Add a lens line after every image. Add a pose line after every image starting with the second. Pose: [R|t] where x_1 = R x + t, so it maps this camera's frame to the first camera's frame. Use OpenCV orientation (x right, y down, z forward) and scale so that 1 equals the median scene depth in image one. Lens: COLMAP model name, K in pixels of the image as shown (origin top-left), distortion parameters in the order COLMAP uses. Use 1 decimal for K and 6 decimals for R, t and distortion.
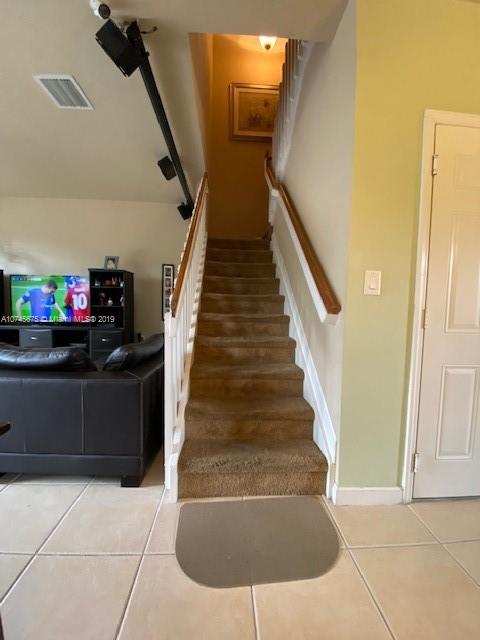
lens RADIAL K [[261.0, 0, 240.0], [0, 261.0, 320.0], [0, 0, 1]] dist [0.000875, -0.012273]
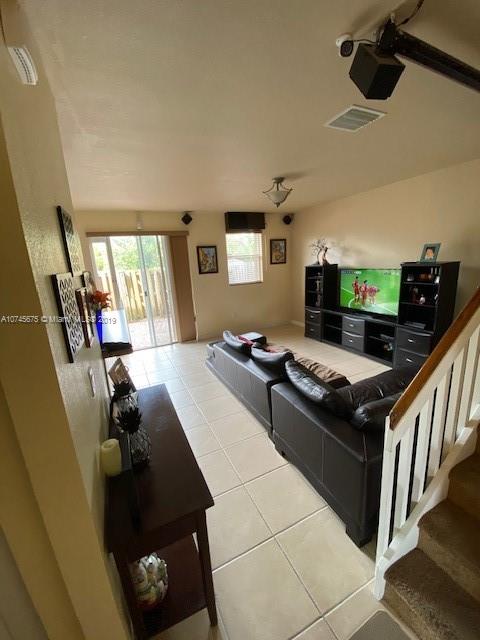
lens RADIAL K [[261.0, 0, 240.0], [0, 261.0, 320.0], [0, 0, 1]] dist [0.000875, -0.012273]
pose [[0.380178, 0.160799, -0.910828, 0.083642], [0.009249, 0.984061, 0.177588, -0.165756], [0.924867, -0.075939, 0.372631, 0.095607]]
